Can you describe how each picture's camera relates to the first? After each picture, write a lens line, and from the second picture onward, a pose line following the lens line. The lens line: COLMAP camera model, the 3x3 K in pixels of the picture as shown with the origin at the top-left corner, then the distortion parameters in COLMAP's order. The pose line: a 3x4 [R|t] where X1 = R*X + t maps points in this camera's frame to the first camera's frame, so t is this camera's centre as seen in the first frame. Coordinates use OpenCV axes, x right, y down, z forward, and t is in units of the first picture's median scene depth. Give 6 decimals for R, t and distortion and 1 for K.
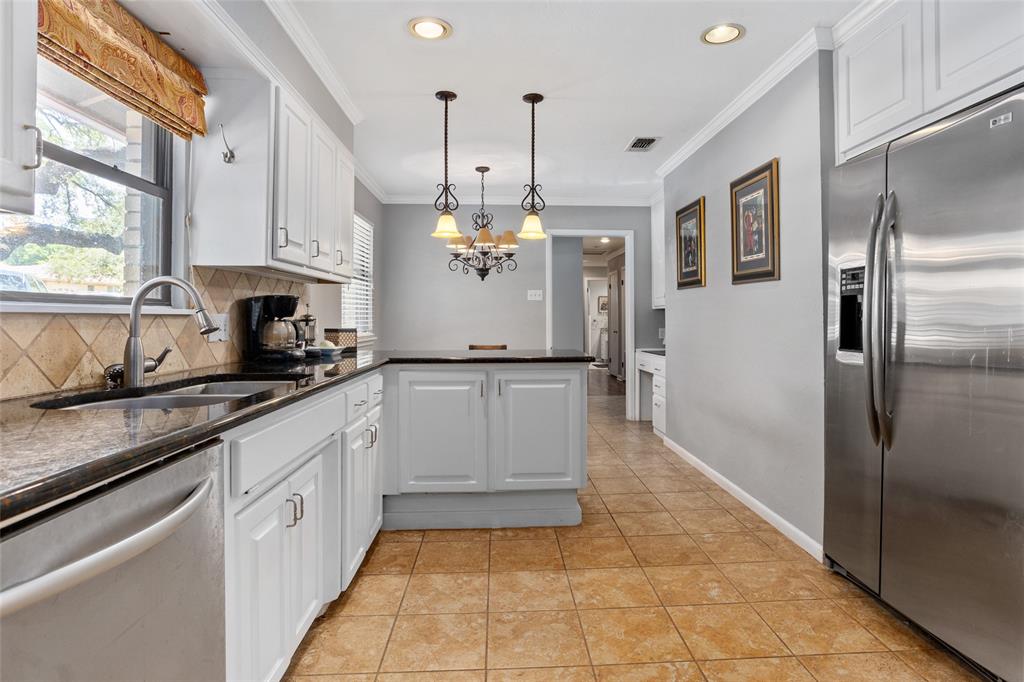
lens RADIAL K [[552.8, 0, 534.0], [0, 552.8, 309.8], [0, 0, 1]] dist [-0.036682, 0.000639]
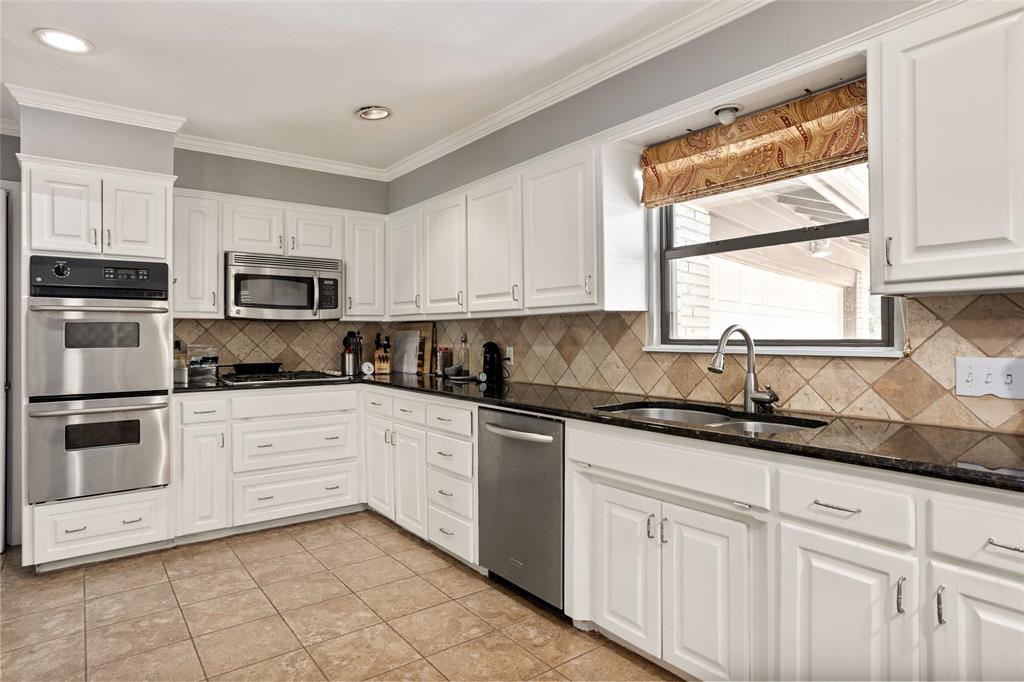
lens RADIAL K [[568.7, 0, 509.8], [0, 568.7, 331.8], [0, 0, 1]] dist [-0.051908, 0.033565]
pose [[-0.837282, 0.000132, -0.546772, 0.295414], [0.012441, 0.999746, -0.018810, -0.018244], [0.546630, -0.022551, -0.837071, 1.150313]]
